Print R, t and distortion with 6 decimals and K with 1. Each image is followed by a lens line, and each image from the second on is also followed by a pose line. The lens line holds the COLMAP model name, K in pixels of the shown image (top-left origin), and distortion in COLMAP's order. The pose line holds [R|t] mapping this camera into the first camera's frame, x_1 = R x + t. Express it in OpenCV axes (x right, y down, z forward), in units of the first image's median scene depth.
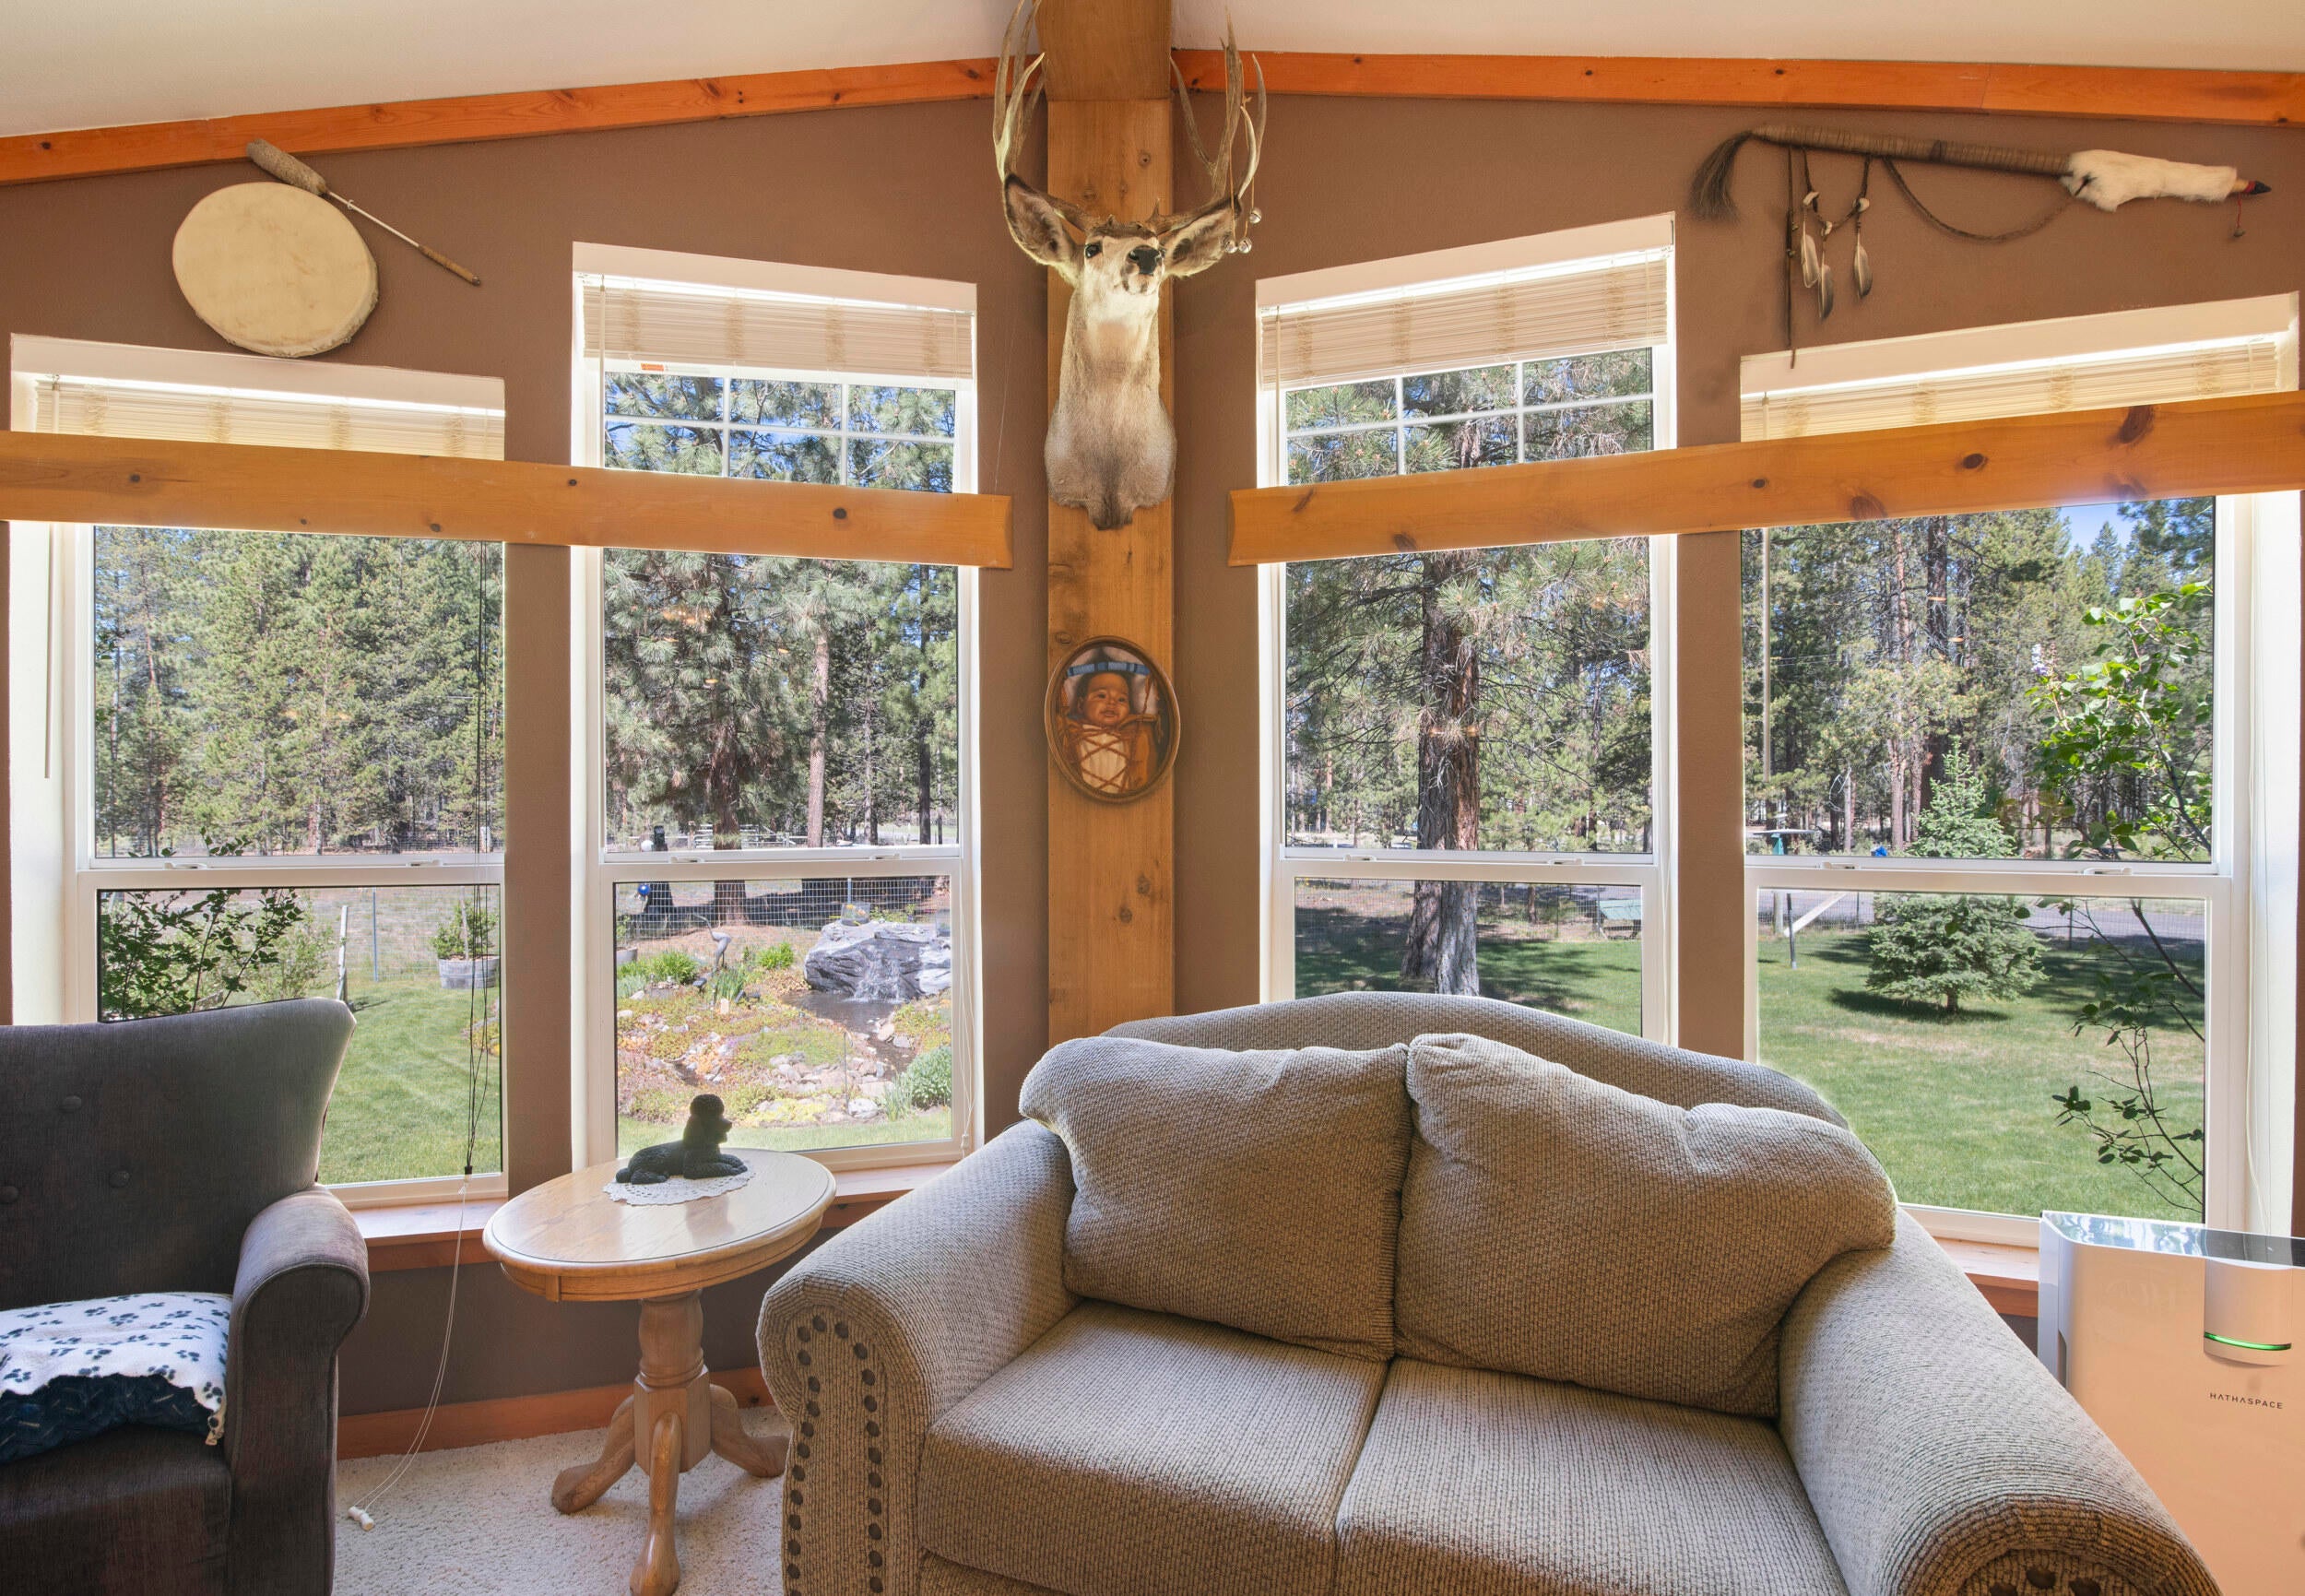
lens RADIAL K [[1054.2, 0, 1158.2], [0, 1054.2, 808.6], [0, 0, 1]] dist [-0.018307, -0.000541]
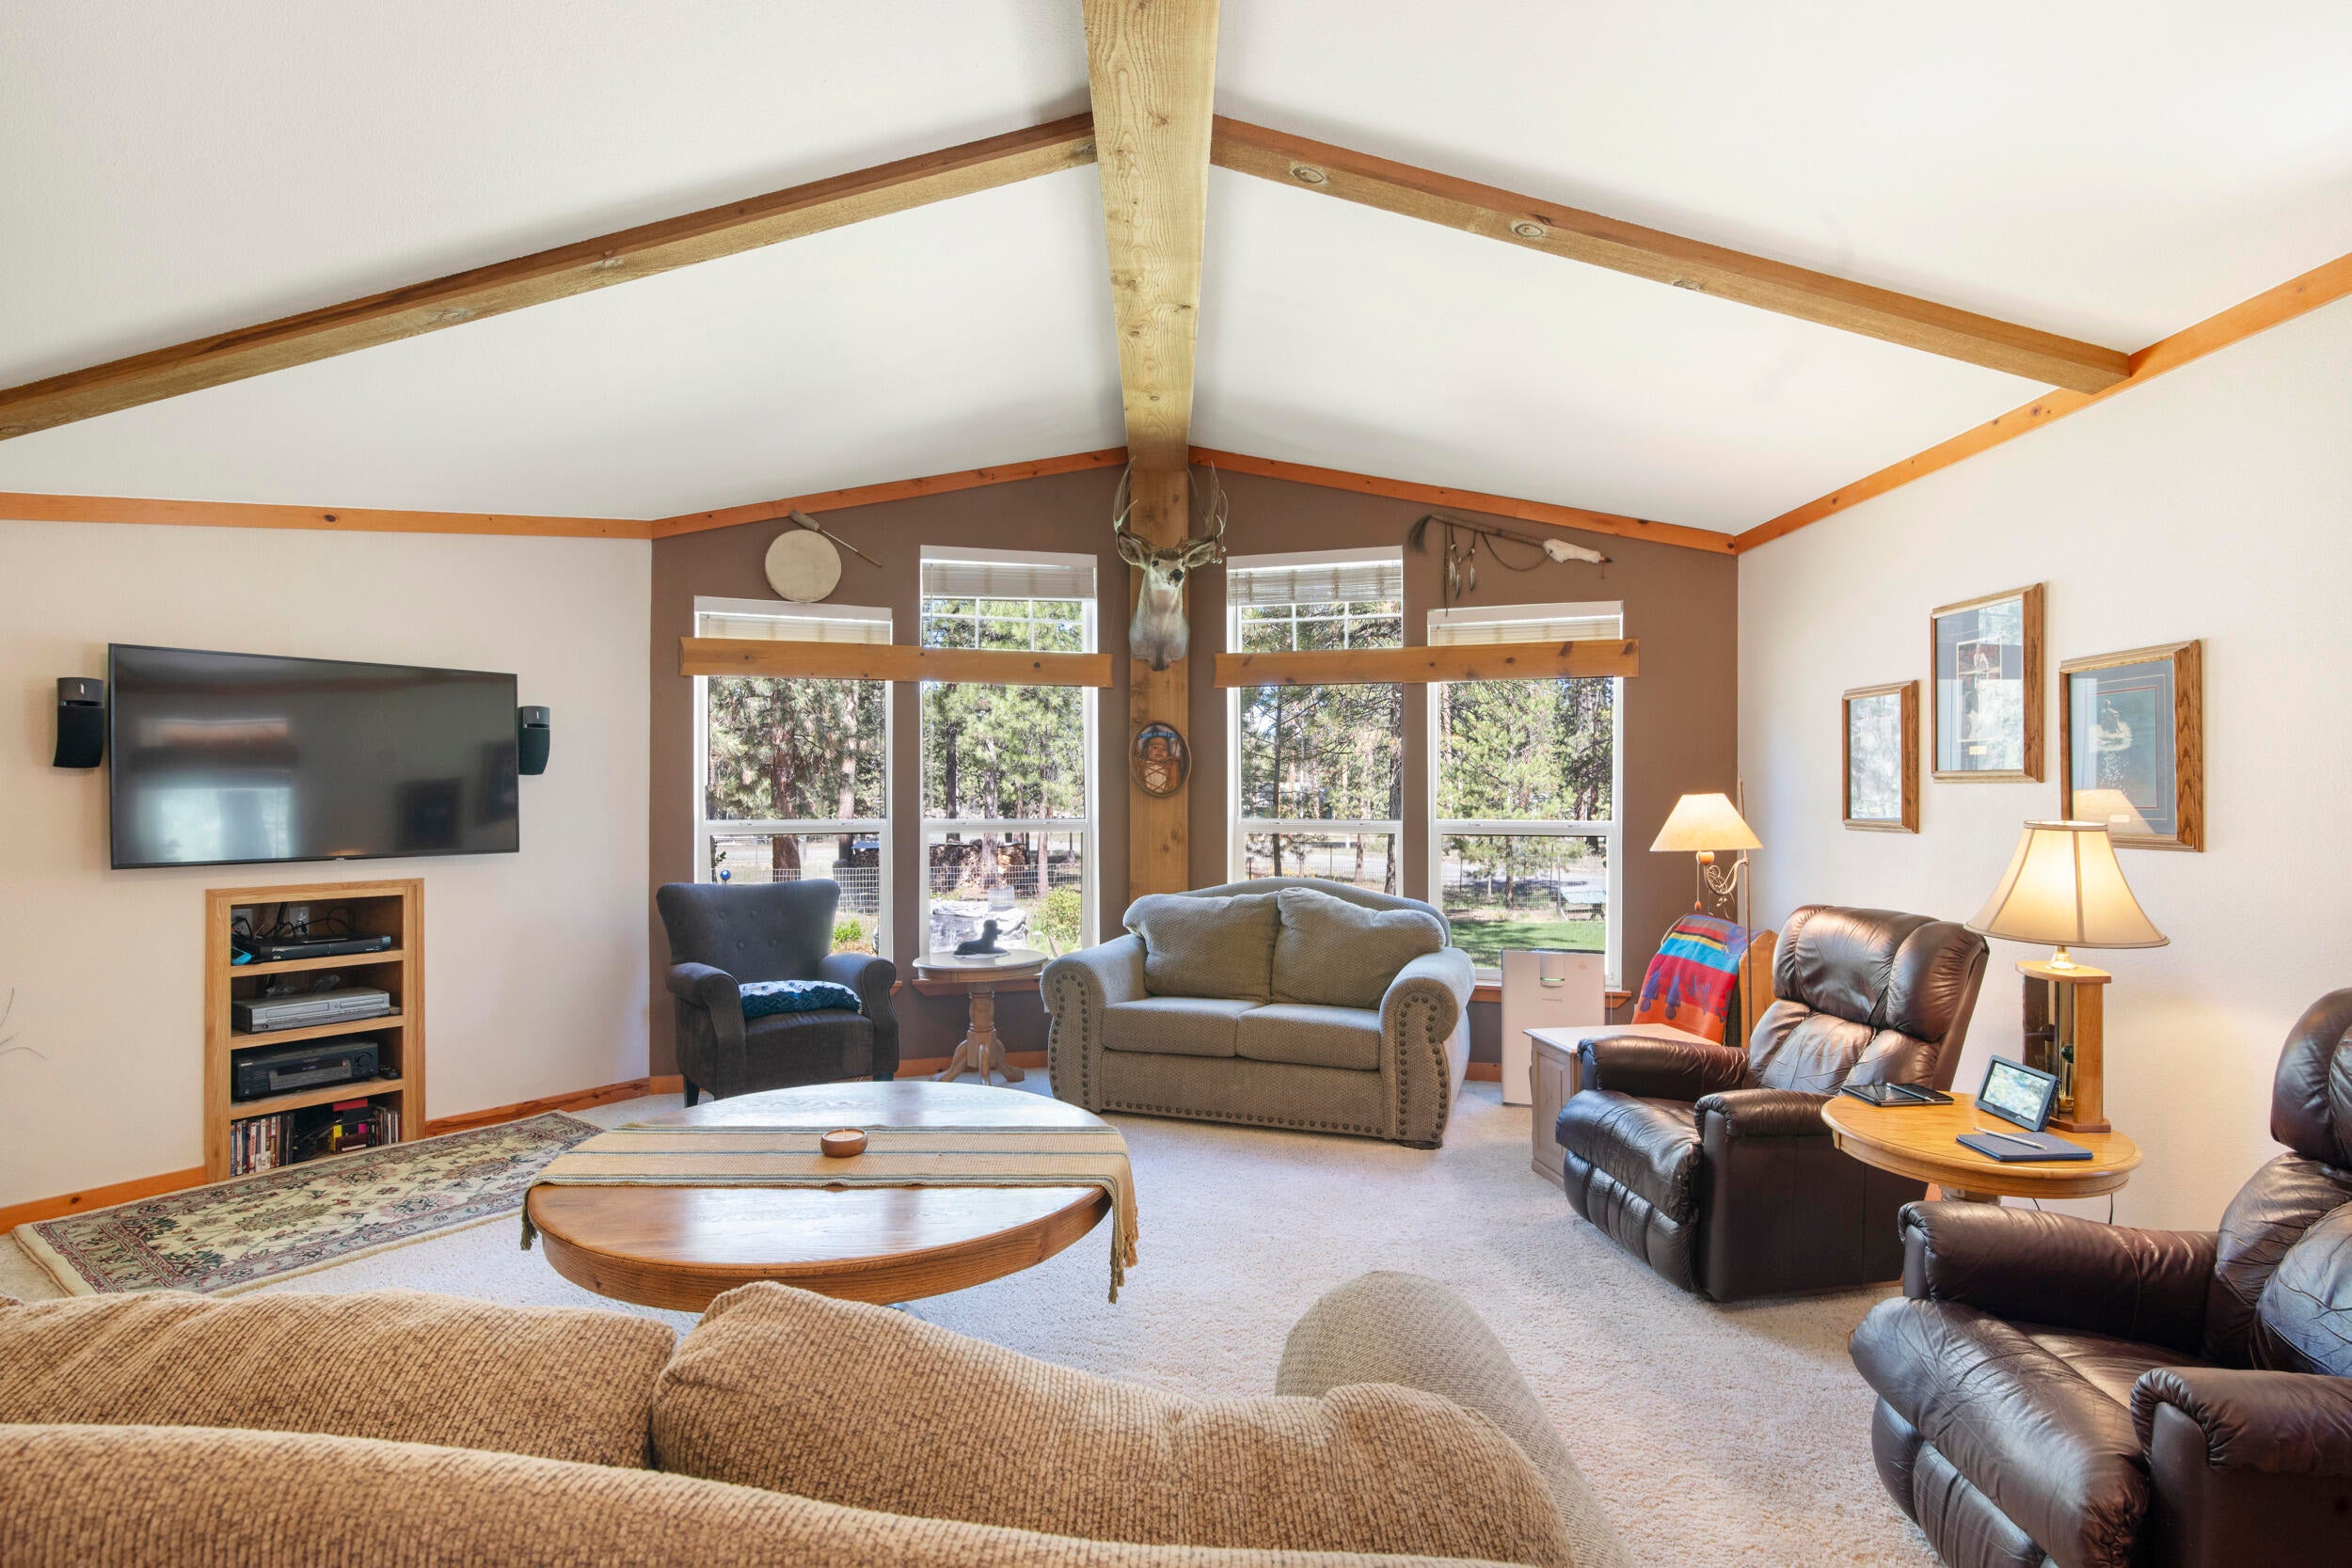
lens RADIAL K [[1141.7, 0, 1229.8], [0, 1141.7, 817.5], [0, 0, 1]] dist [-0.019317, 0.000452]
pose [[0.998722, 0.002261, 0.050493, -0.020439], [-0.002691, 0.999961, 0.008440, 0.018302], [-0.050472, -0.008565, 0.998689, -1.497277]]
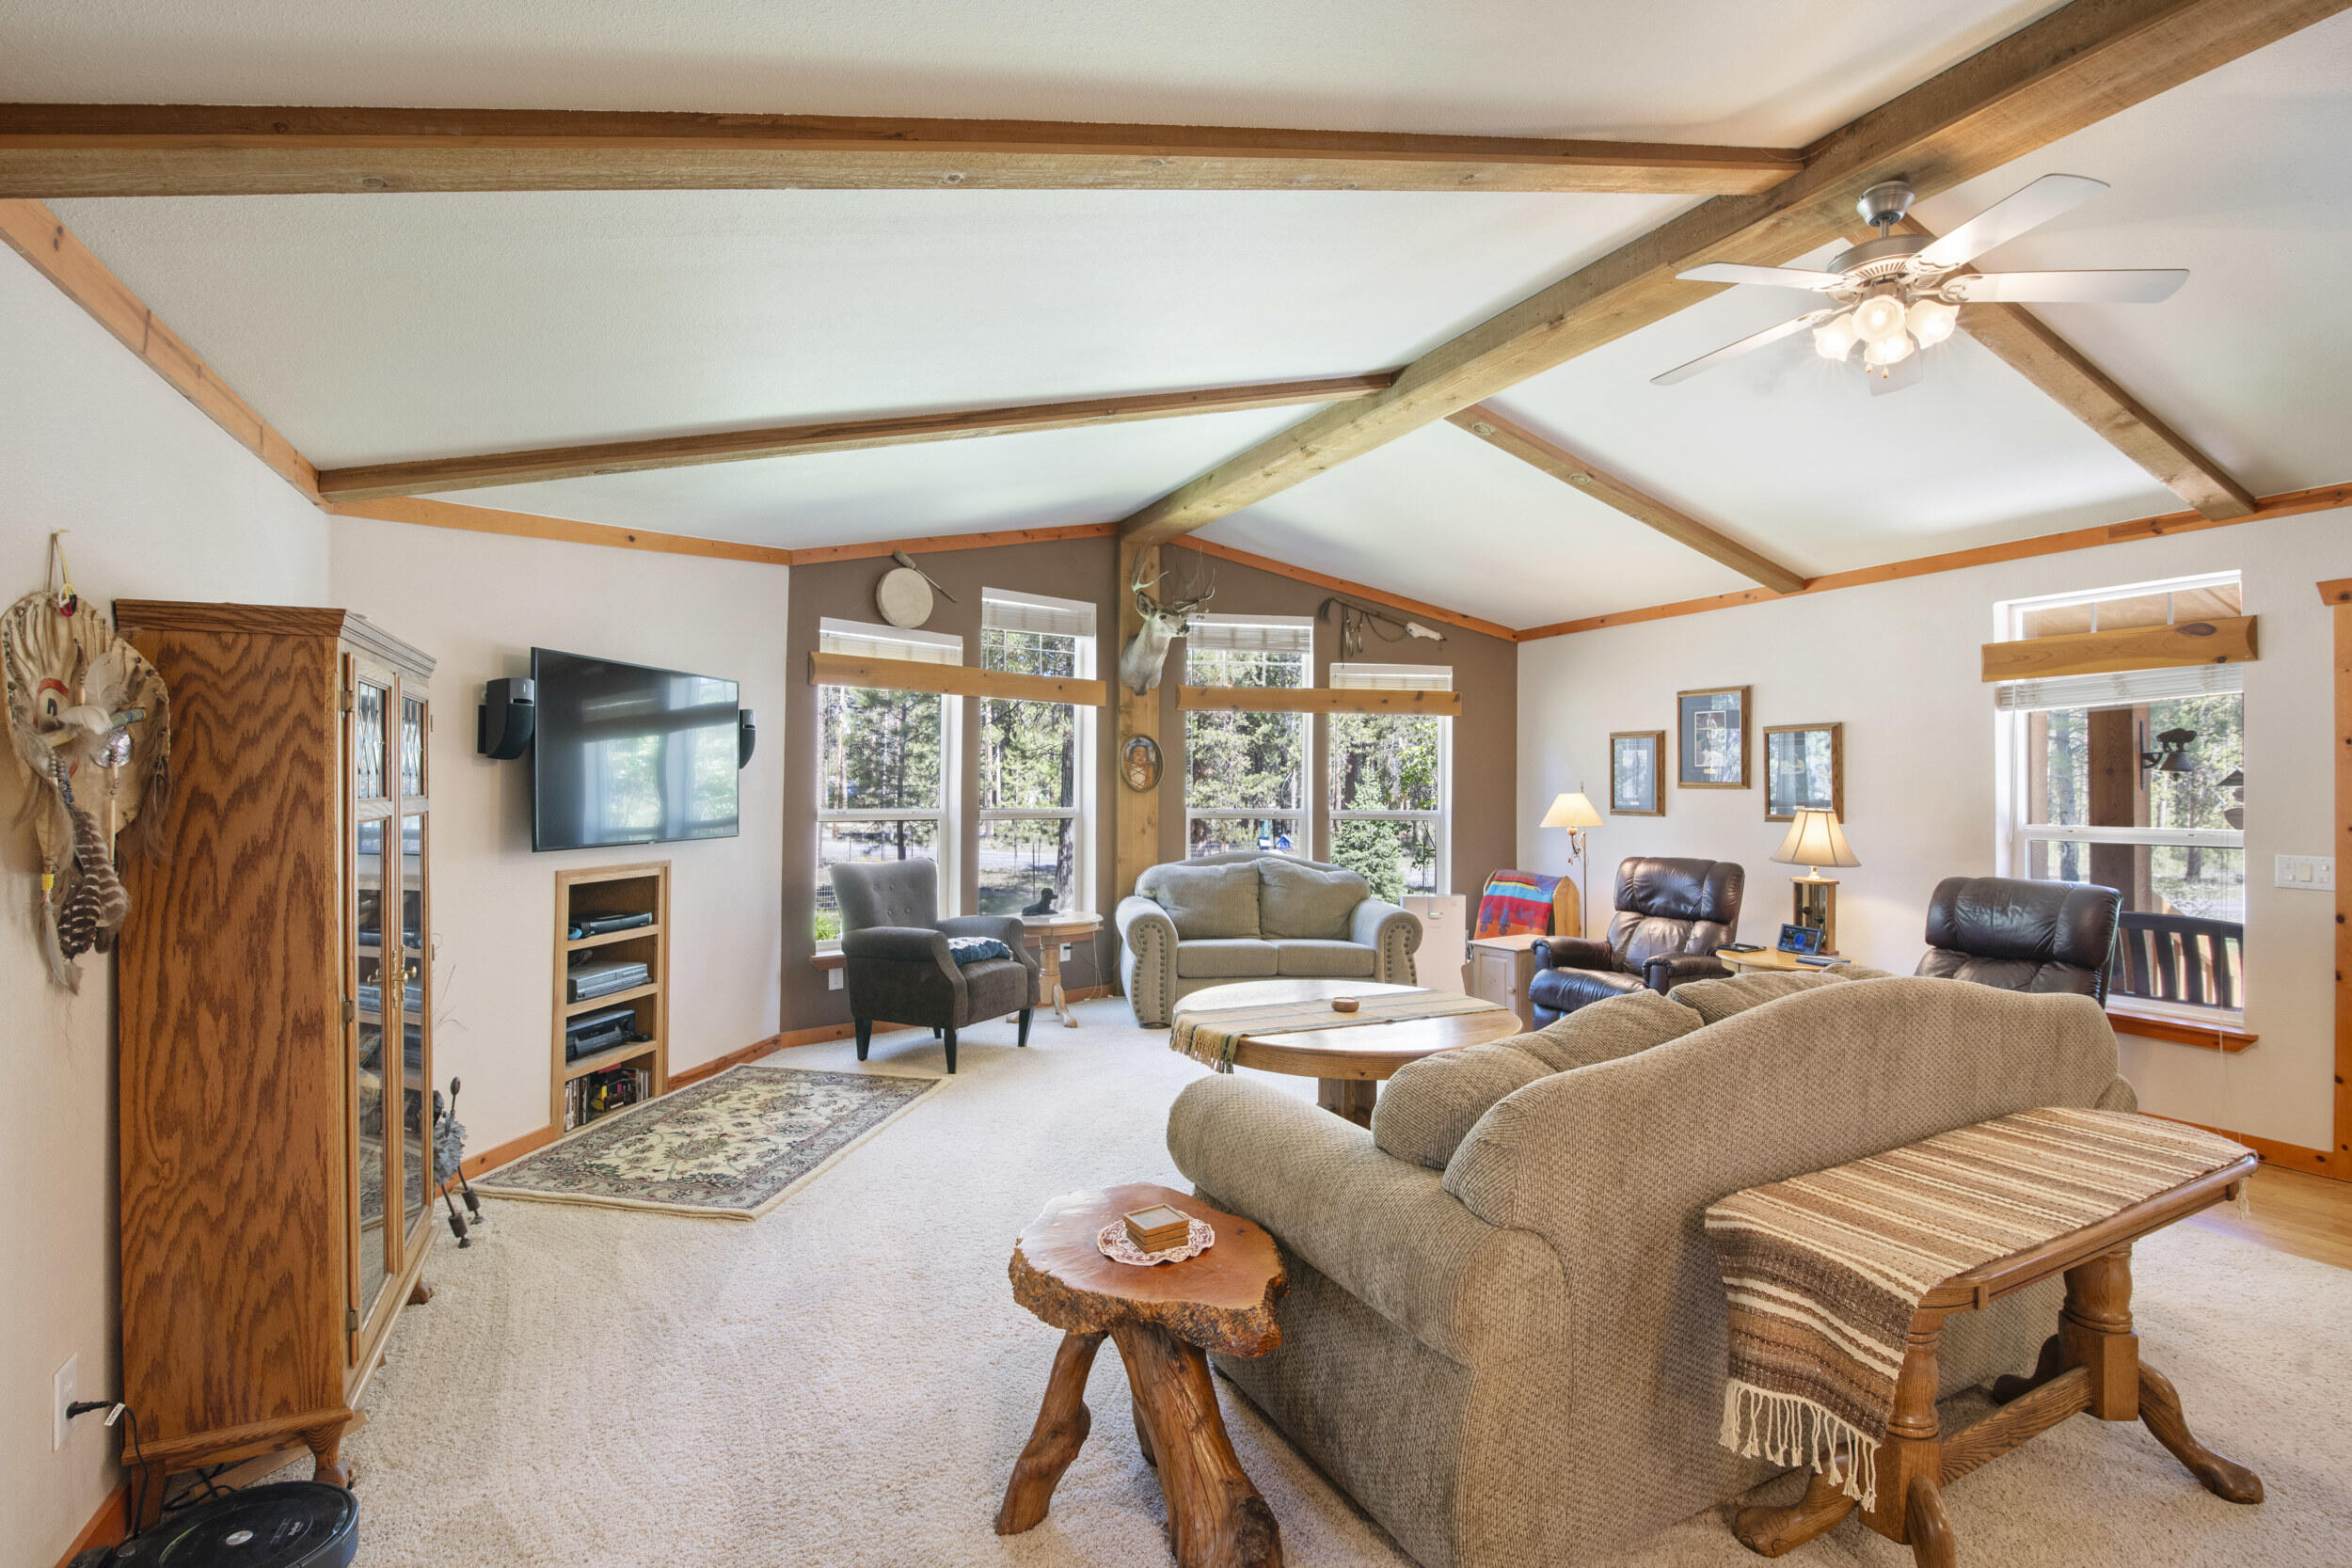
lens RADIAL K [[1071.9, 0, 1178.6], [0, 1071.9, 793.2], [0, 0, 1]] dist [-0.019171, 0.000223]
pose [[0.883126, 0.009908, 0.469031, -1.446085], [-0.006538, 0.999940, -0.008811, 0.025467], [-0.469090, 0.004715, 0.883138, -1.770858]]
